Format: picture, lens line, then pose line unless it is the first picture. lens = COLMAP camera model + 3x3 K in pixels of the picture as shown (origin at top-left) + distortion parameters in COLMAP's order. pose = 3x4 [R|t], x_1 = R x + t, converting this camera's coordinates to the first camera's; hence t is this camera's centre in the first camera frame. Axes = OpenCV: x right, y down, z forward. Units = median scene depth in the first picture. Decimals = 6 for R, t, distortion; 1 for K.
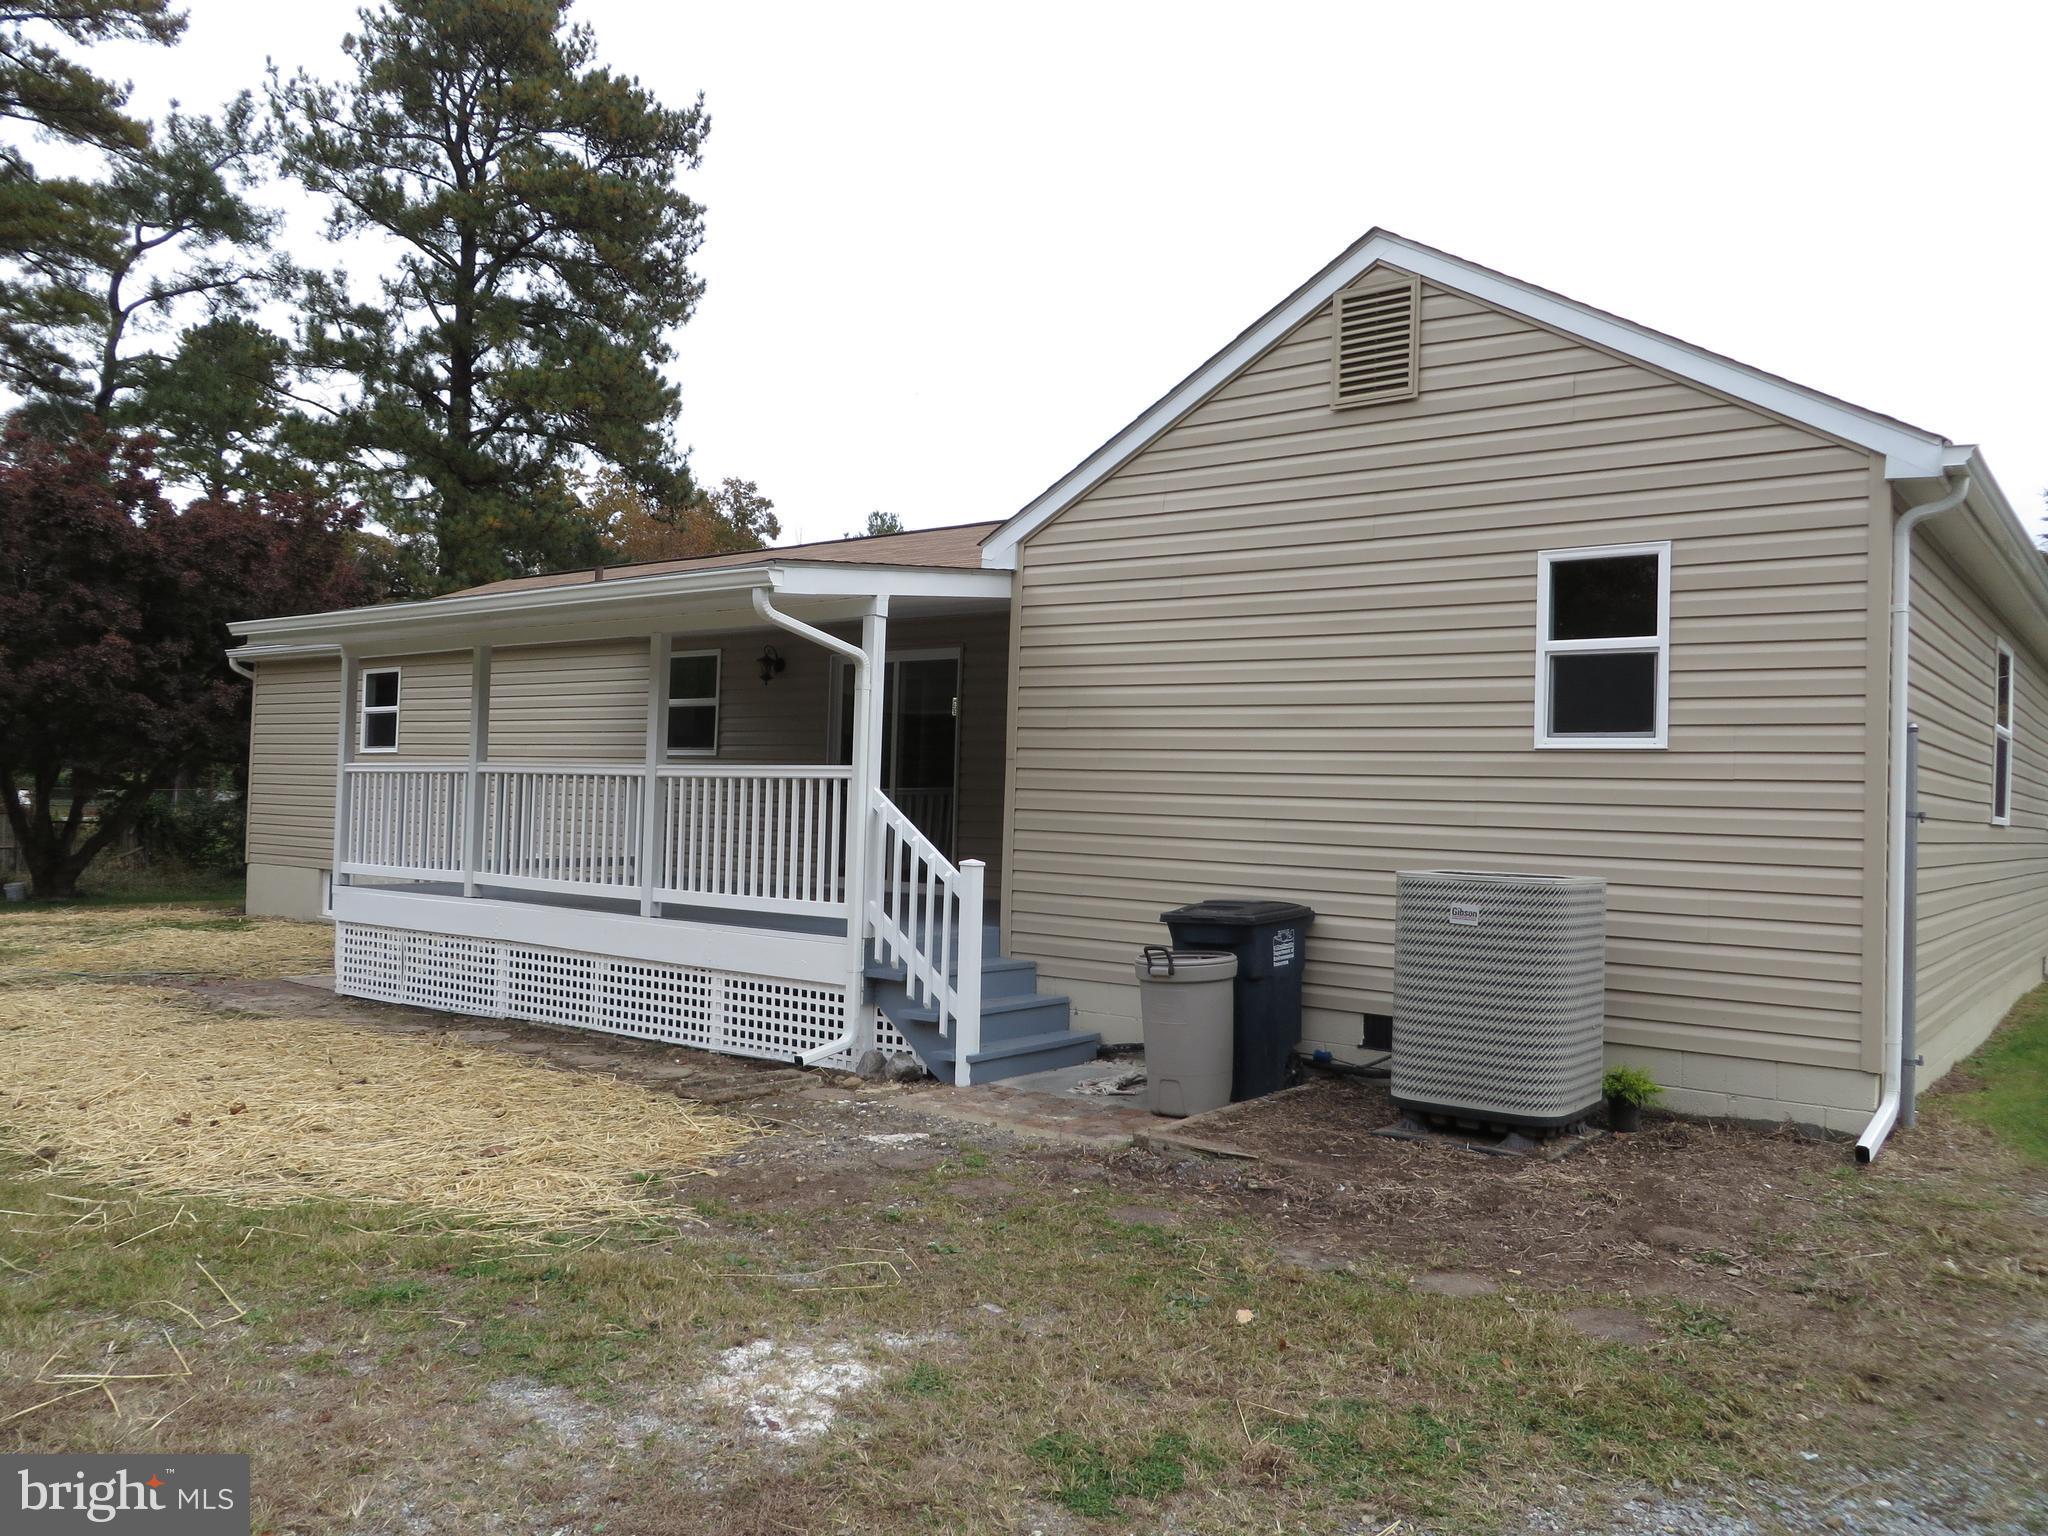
lens RADIAL K [[1528.4, 0, 1024.0], [0, 1528.4, 768.0], [0, 0, 1]] dist [-0.019075, -0.003704]
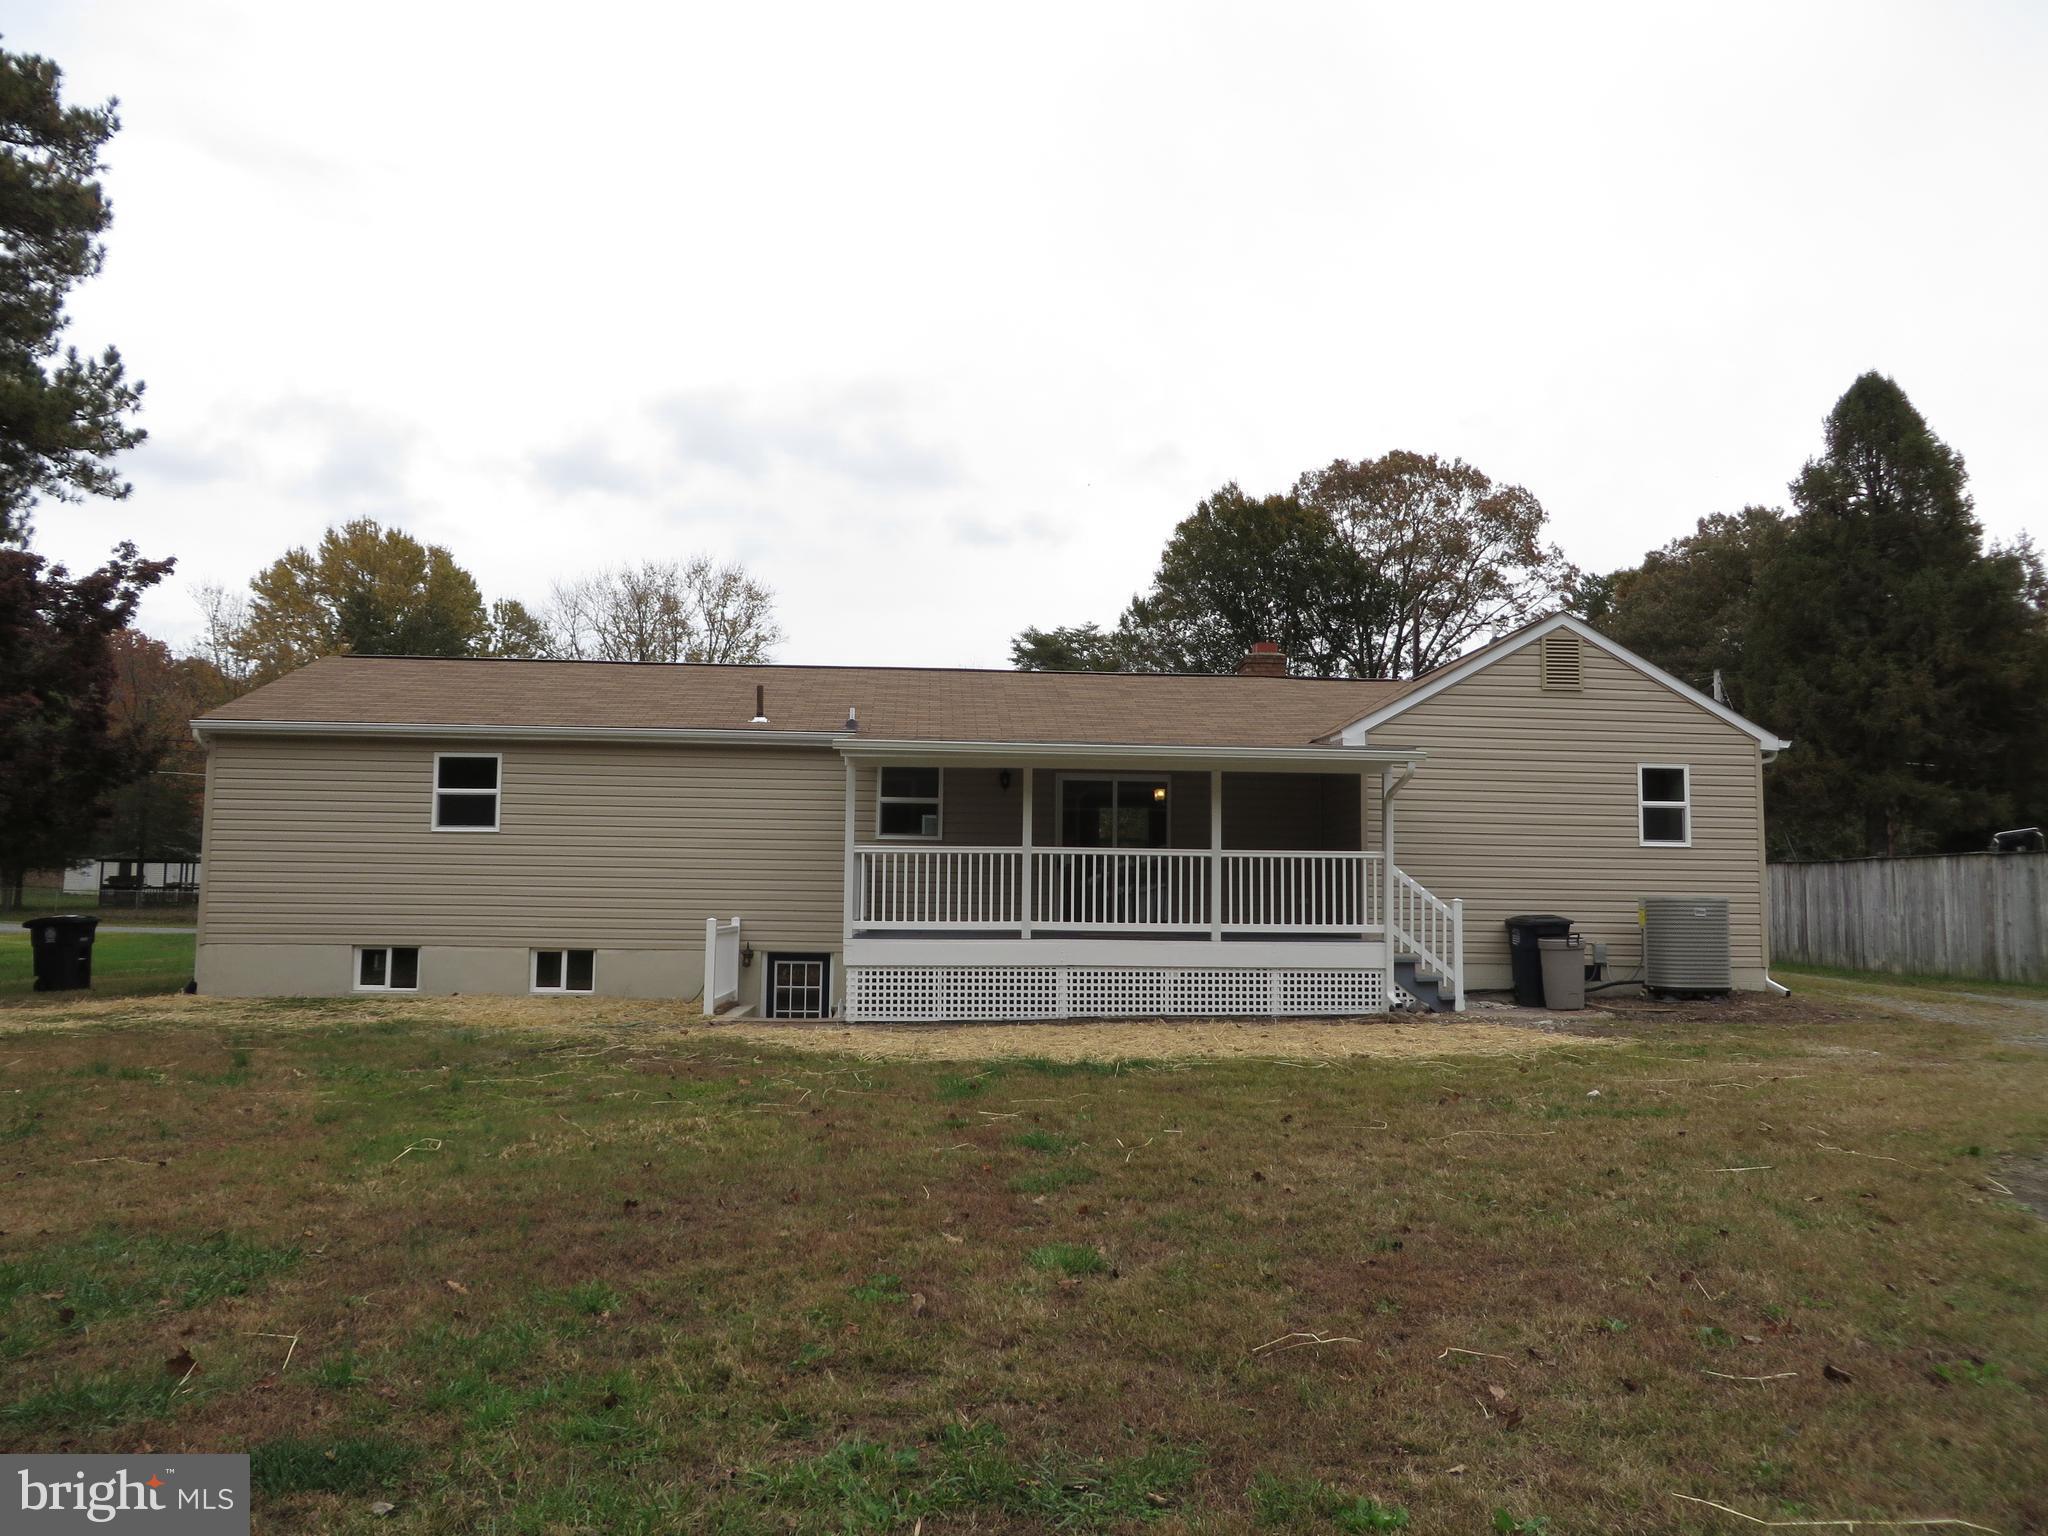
lens RADIAL K [[1528.4, 0, 1024.0], [0, 1528.4, 768.0], [0, 0, 1]] dist [-0.019075, -0.003704]
pose [[0.754455, 0.036320, 0.655346, -1.713924], [-0.007213, 0.998866, -0.047055, -0.013767], [-0.656312, 0.030775, 0.753862, -0.147262]]
